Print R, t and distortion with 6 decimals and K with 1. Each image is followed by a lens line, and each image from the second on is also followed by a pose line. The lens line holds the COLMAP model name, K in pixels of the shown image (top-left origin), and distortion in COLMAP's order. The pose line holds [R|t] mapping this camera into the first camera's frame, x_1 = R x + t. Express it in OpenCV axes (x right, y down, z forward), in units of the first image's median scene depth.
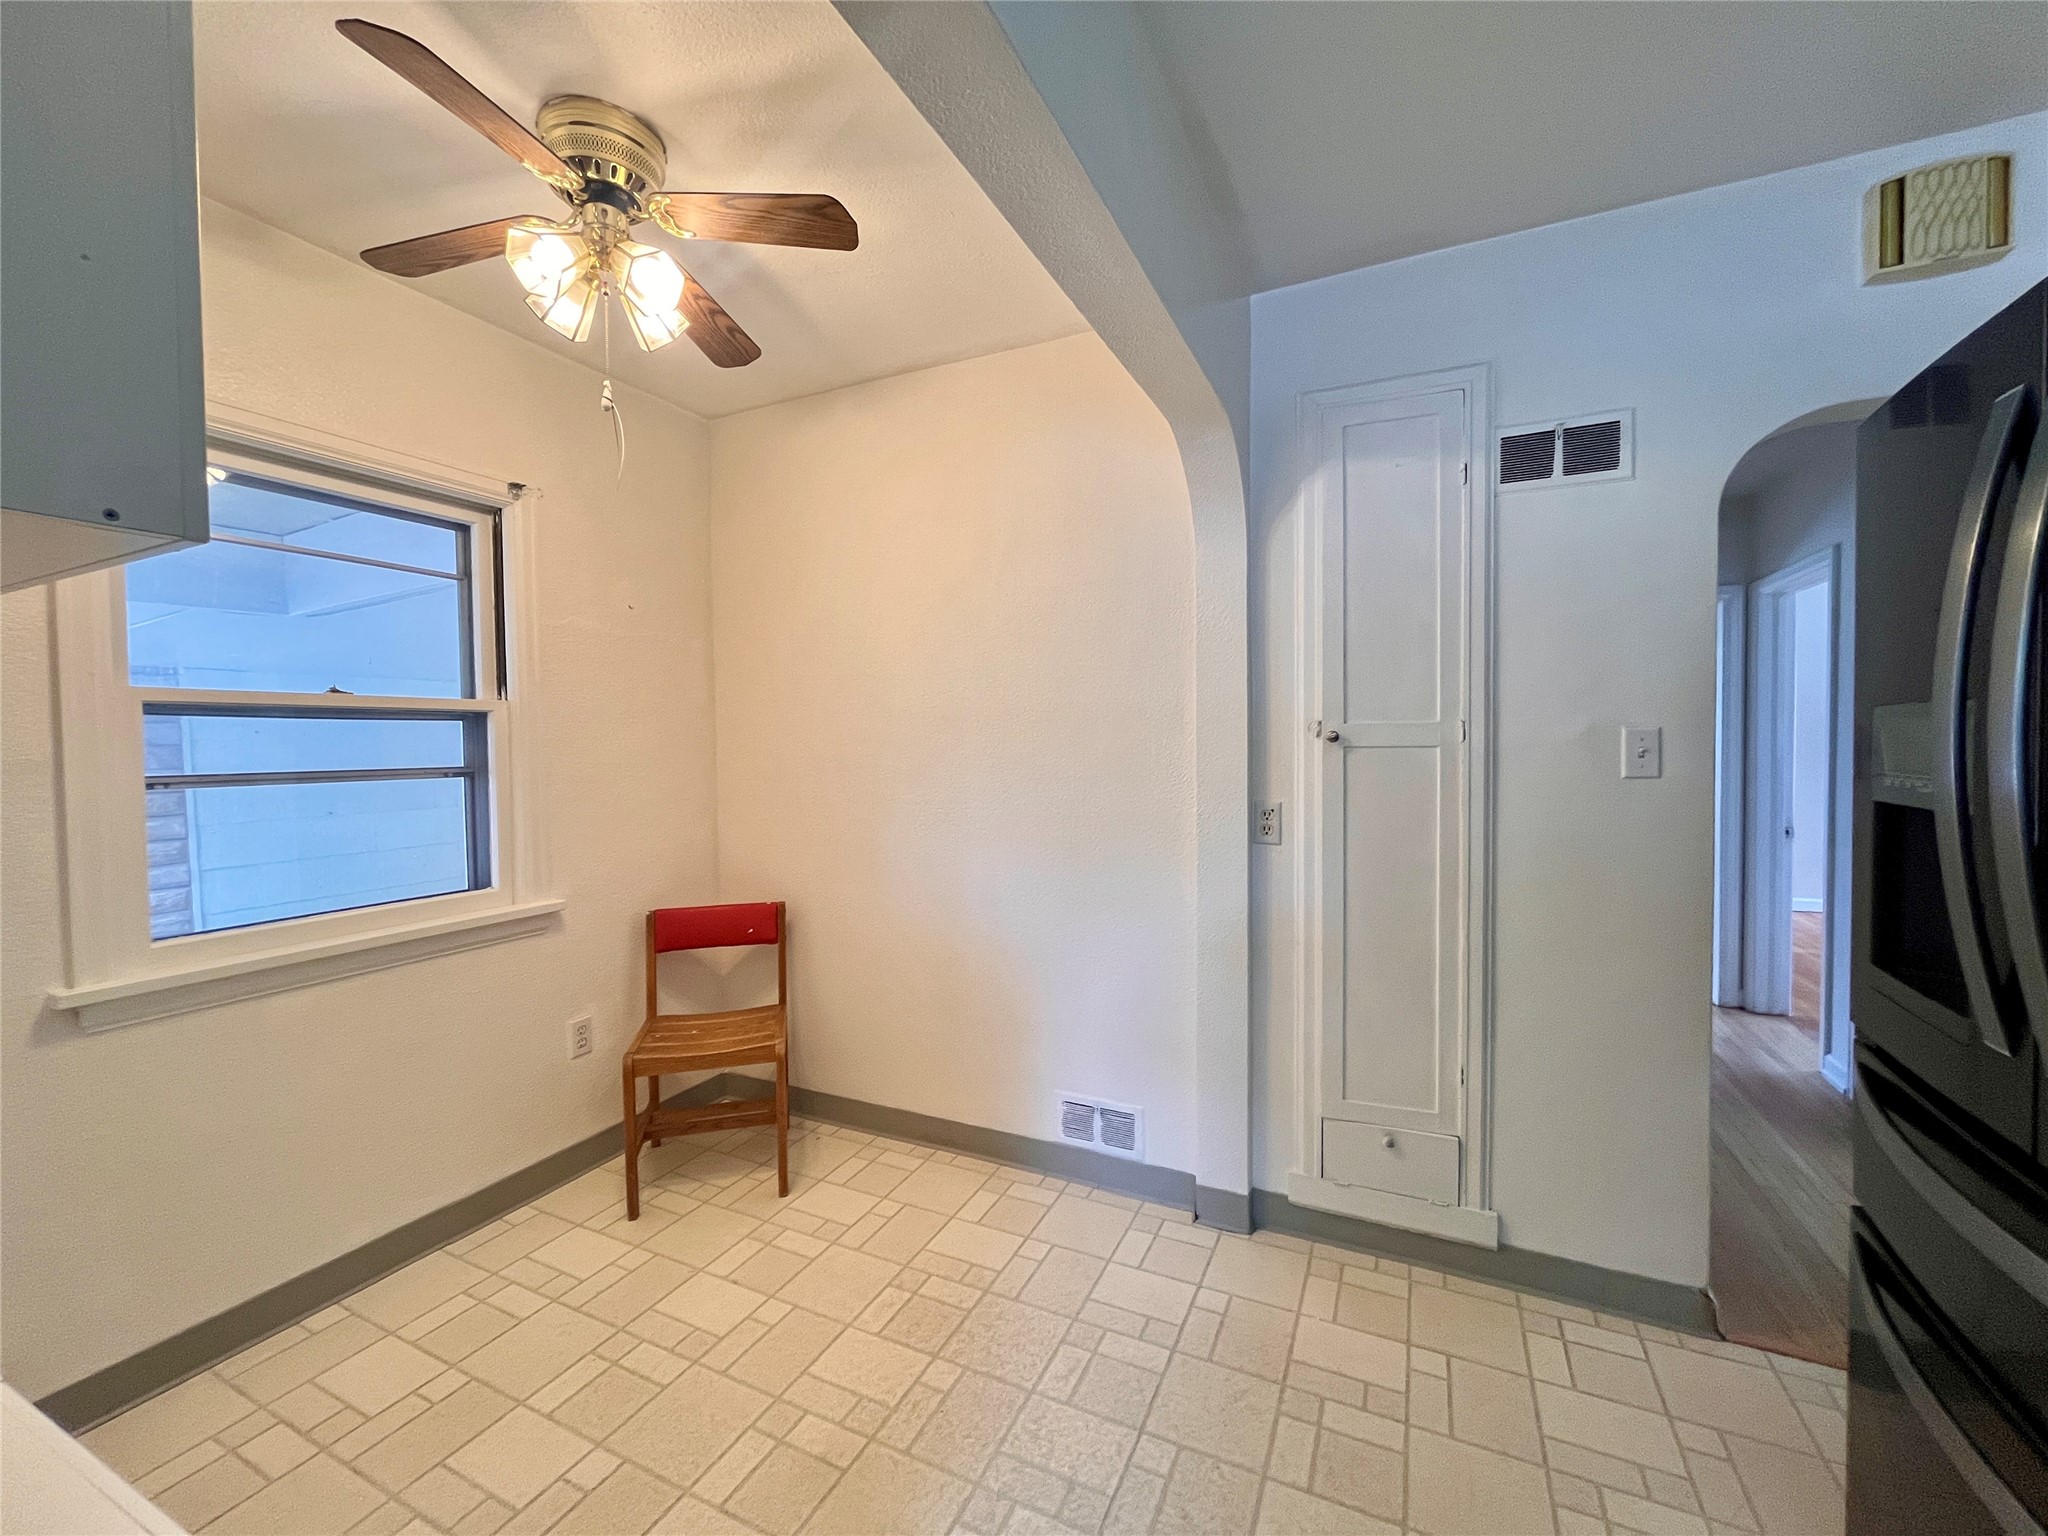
lens RADIAL K [[823.0, 0, 1027.2], [0, 823.0, 767.6], [0, 0, 1]] dist [-0.001287, -0.000586]
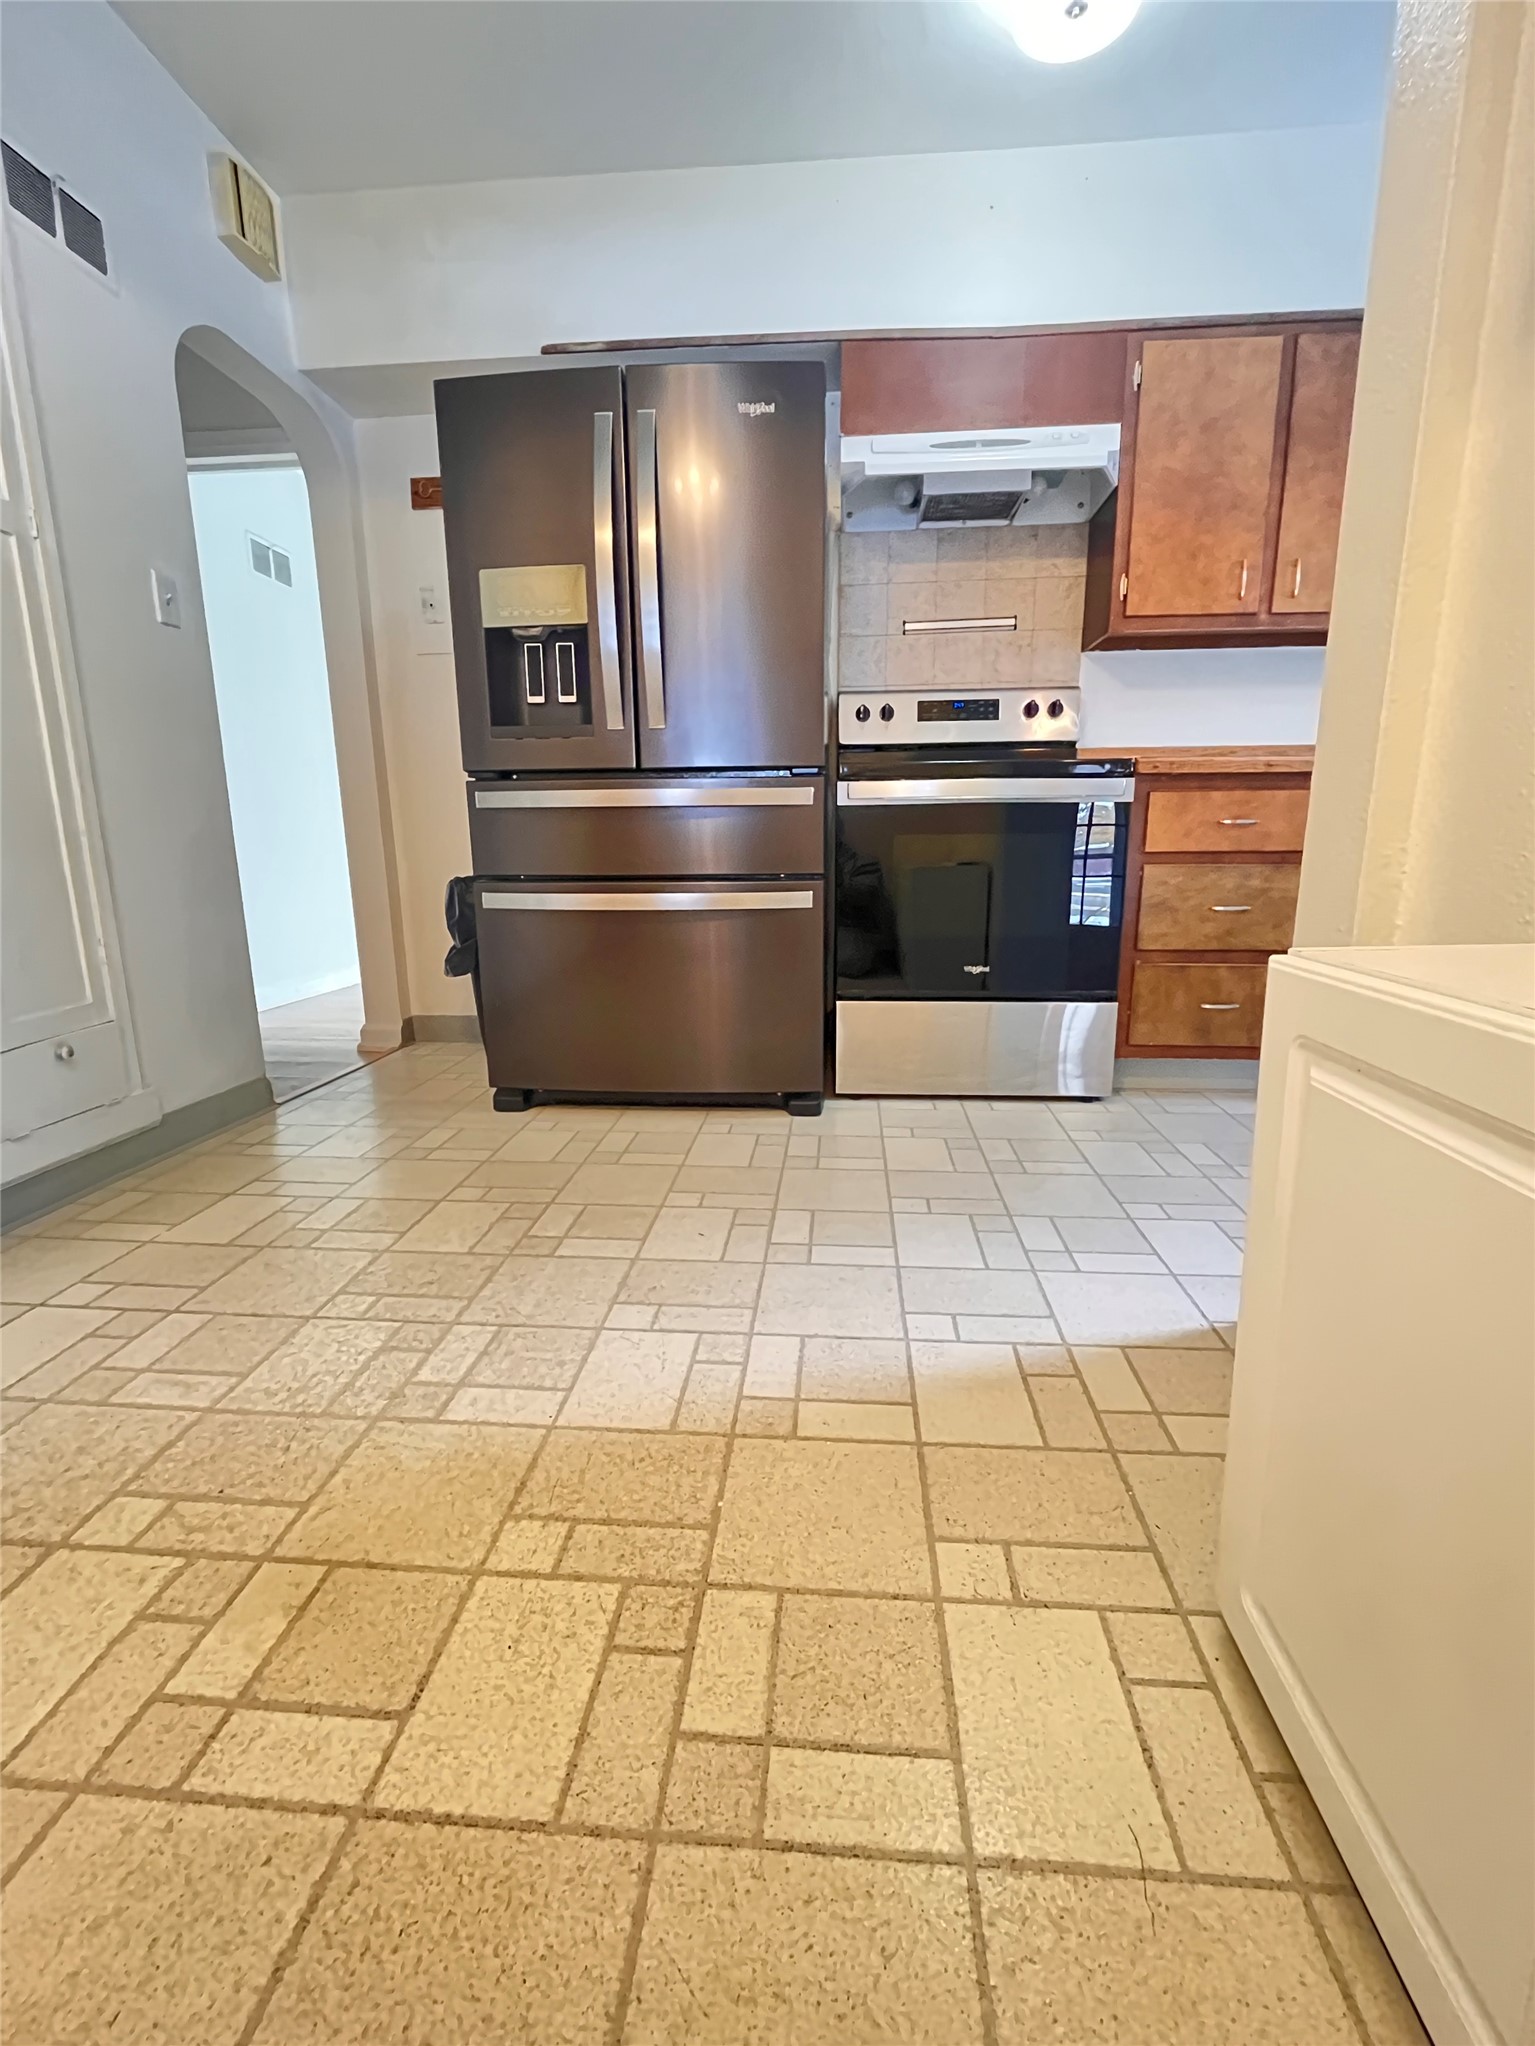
lens RADIAL K [[896.9, 0, 774.5], [0, 896.9, 1027.6], [0, 0, 1]] dist [0.000138, -0.000468]
pose [[-0.361217, -0.178586, 0.915221, -0.775772], [0.042190, 0.977354, 0.207362, 0.354097], [-0.931527, 0.113516, -0.345502, 0.830746]]
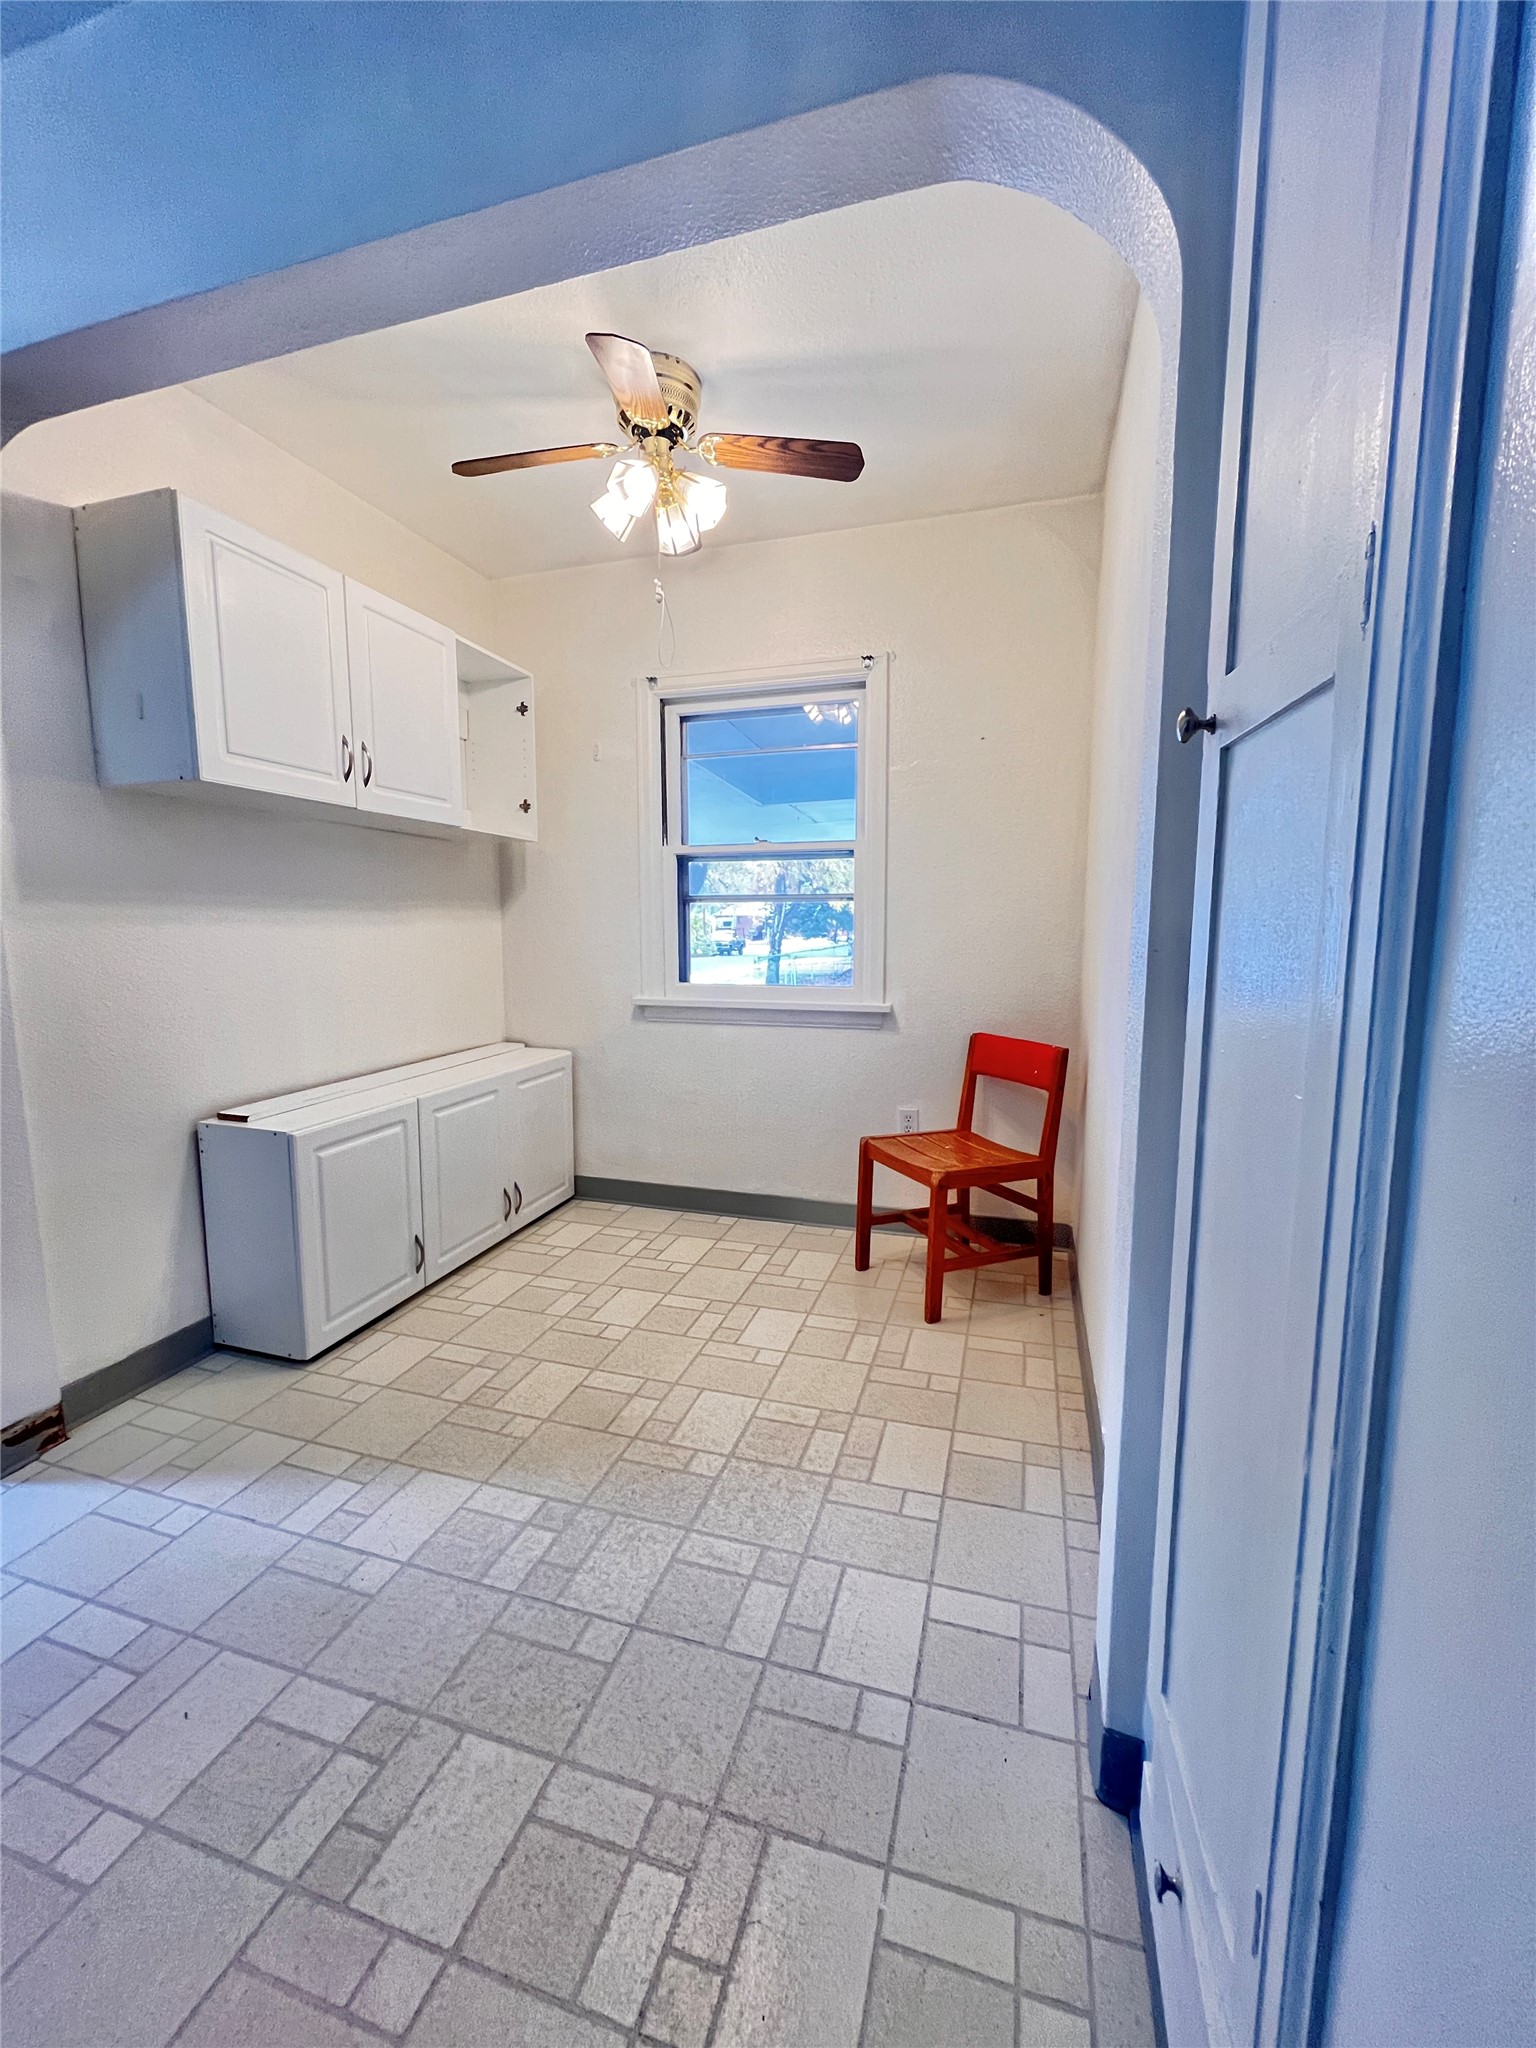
lens RADIAL K [[823.0, 0, 764.6], [0, 823.0, 1026.5], [0, 0, 1]] dist [-0.001287, -0.000586]
pose [[0.142917, 0.132362, -0.980844, 0.903617], [-0.029947, 0.991142, 0.129388, 0.066212], [0.989281, 0.010881, 0.145615, 0.983959]]
